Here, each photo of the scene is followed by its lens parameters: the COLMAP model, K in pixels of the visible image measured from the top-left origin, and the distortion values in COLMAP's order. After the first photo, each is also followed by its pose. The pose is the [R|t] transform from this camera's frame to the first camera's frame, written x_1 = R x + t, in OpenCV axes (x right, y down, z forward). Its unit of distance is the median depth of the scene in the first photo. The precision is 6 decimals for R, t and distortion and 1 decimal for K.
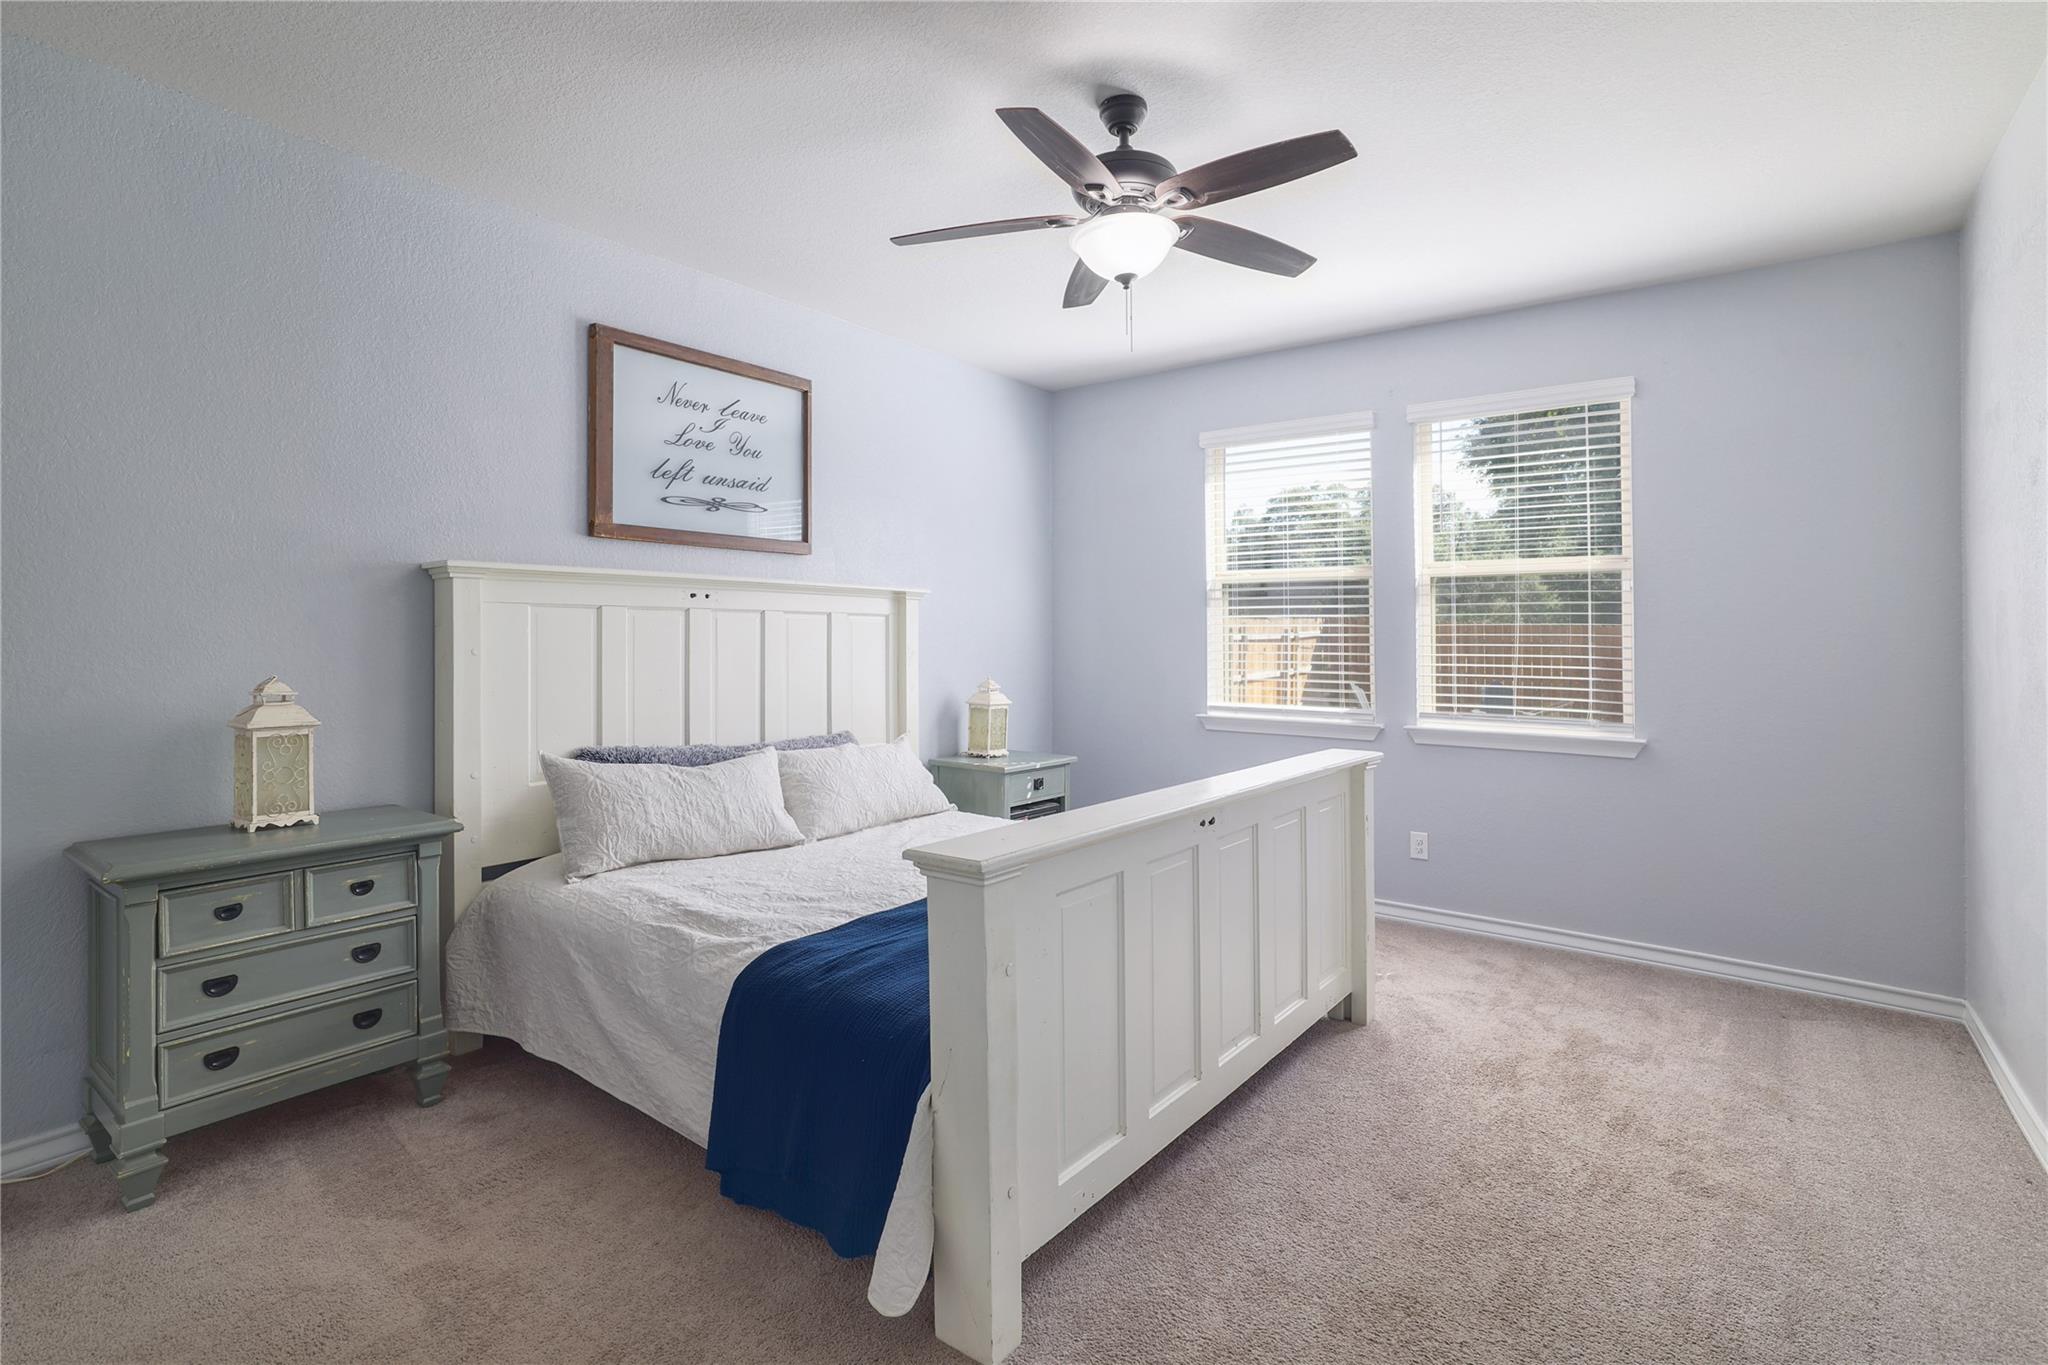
lens RADIAL K [[1022.4, 0, 1018.5], [0, 1022.4, 639.1], [0, 0, 1]] dist [-0.000694, -0.000044]
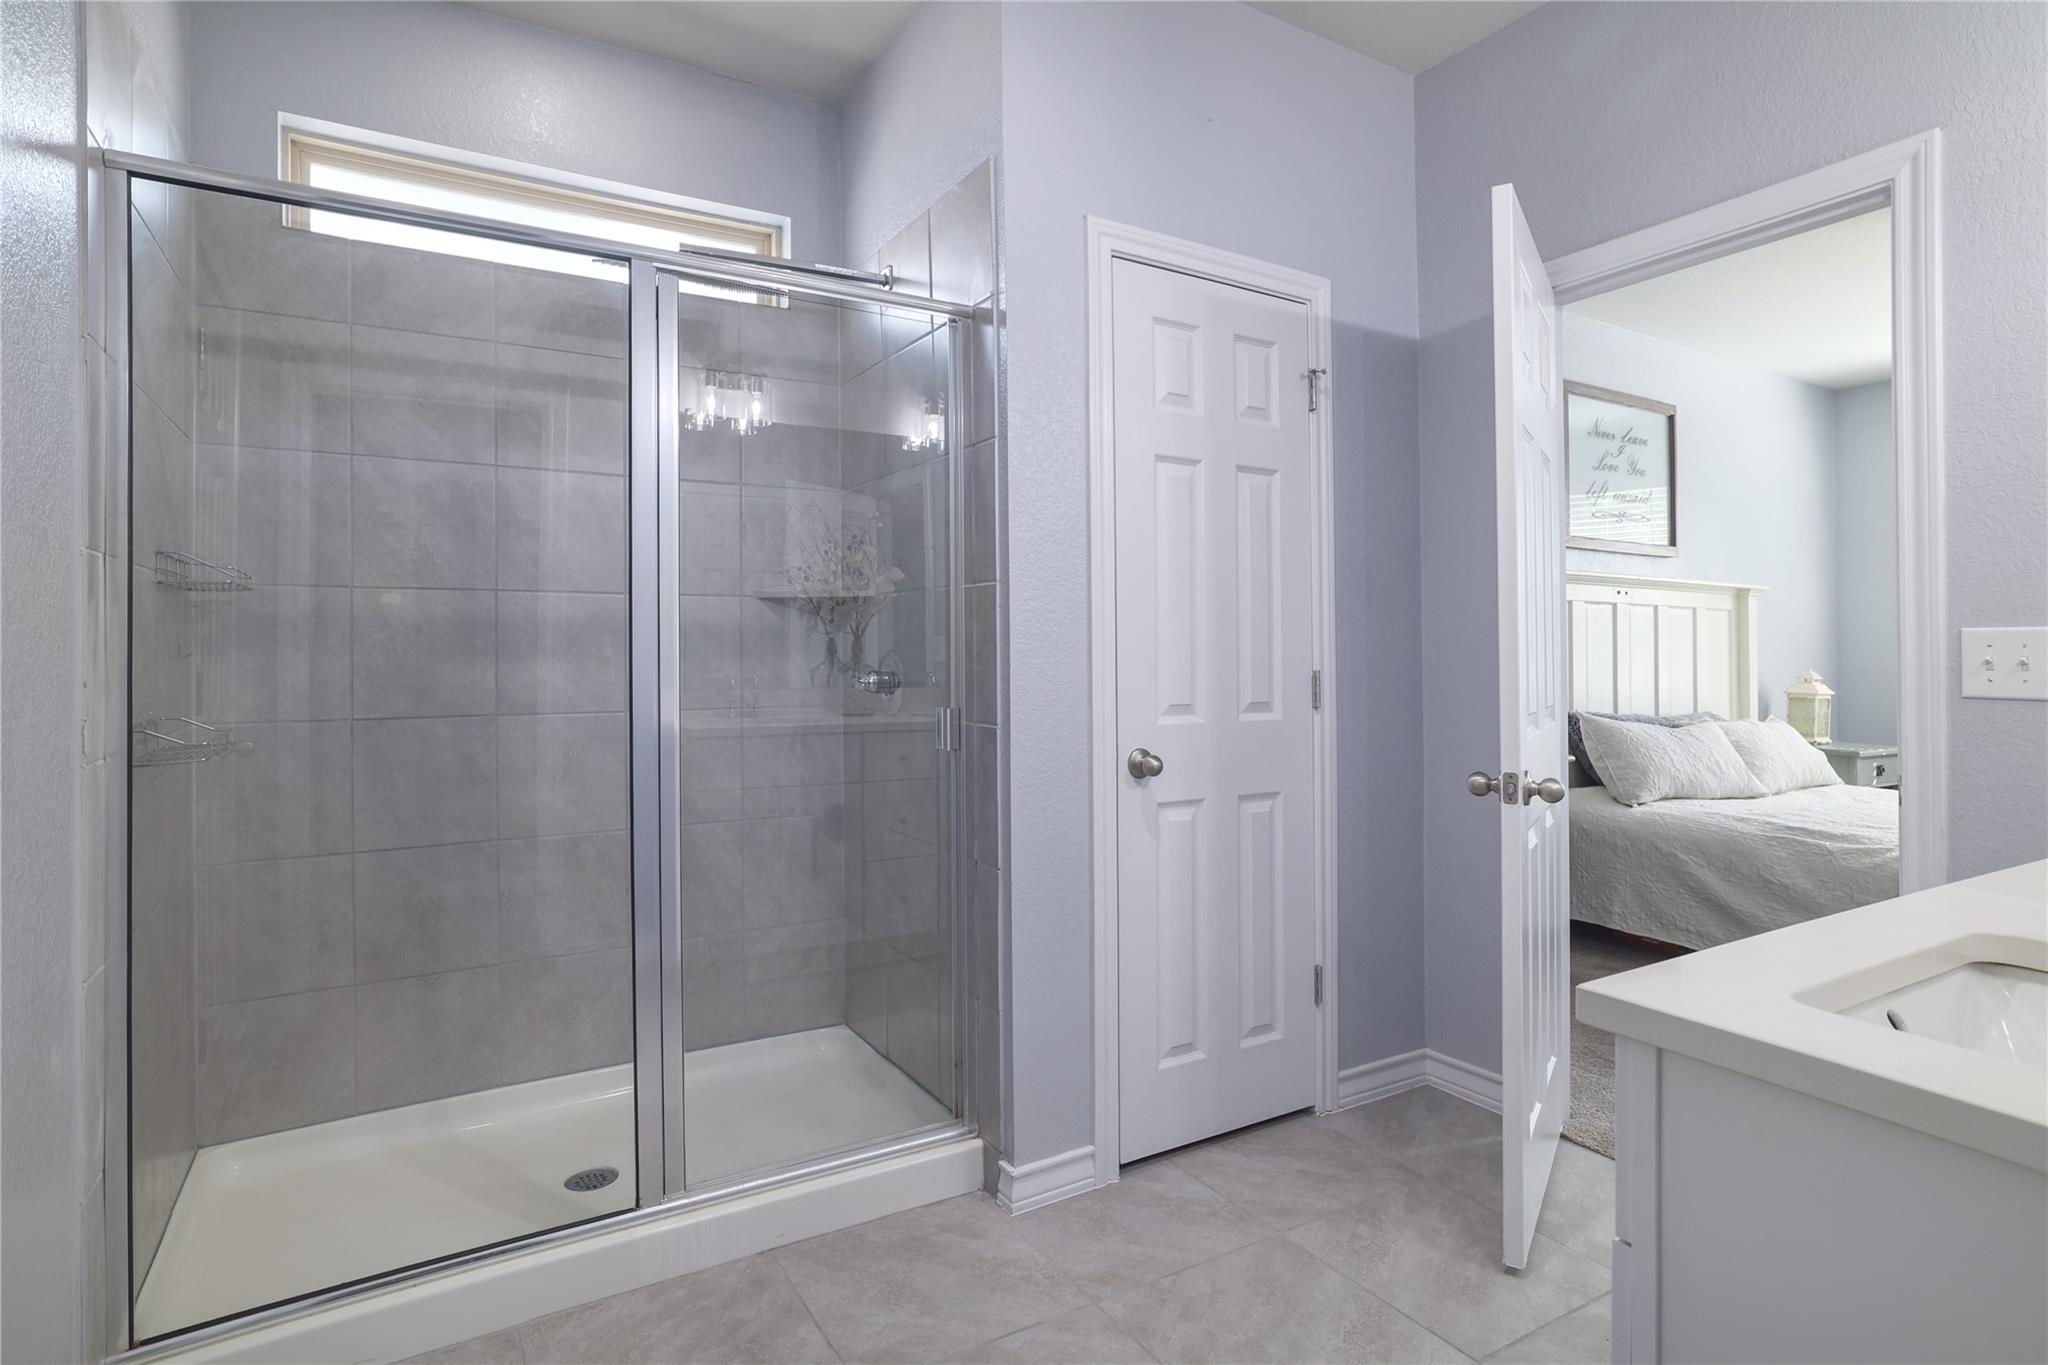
lens RADIAL K [[1057.4, 0, 1027.2], [0, 1057.4, 650.5], [0, 0, 1]] dist [-0.001553, -0.000236]
pose [[0.923807, 0.003129, -0.382847, -0.463358], [-0.003400, 0.999994, -0.000029, 0.027133], [0.382844, 0.001329, 0.923812, -0.411263]]
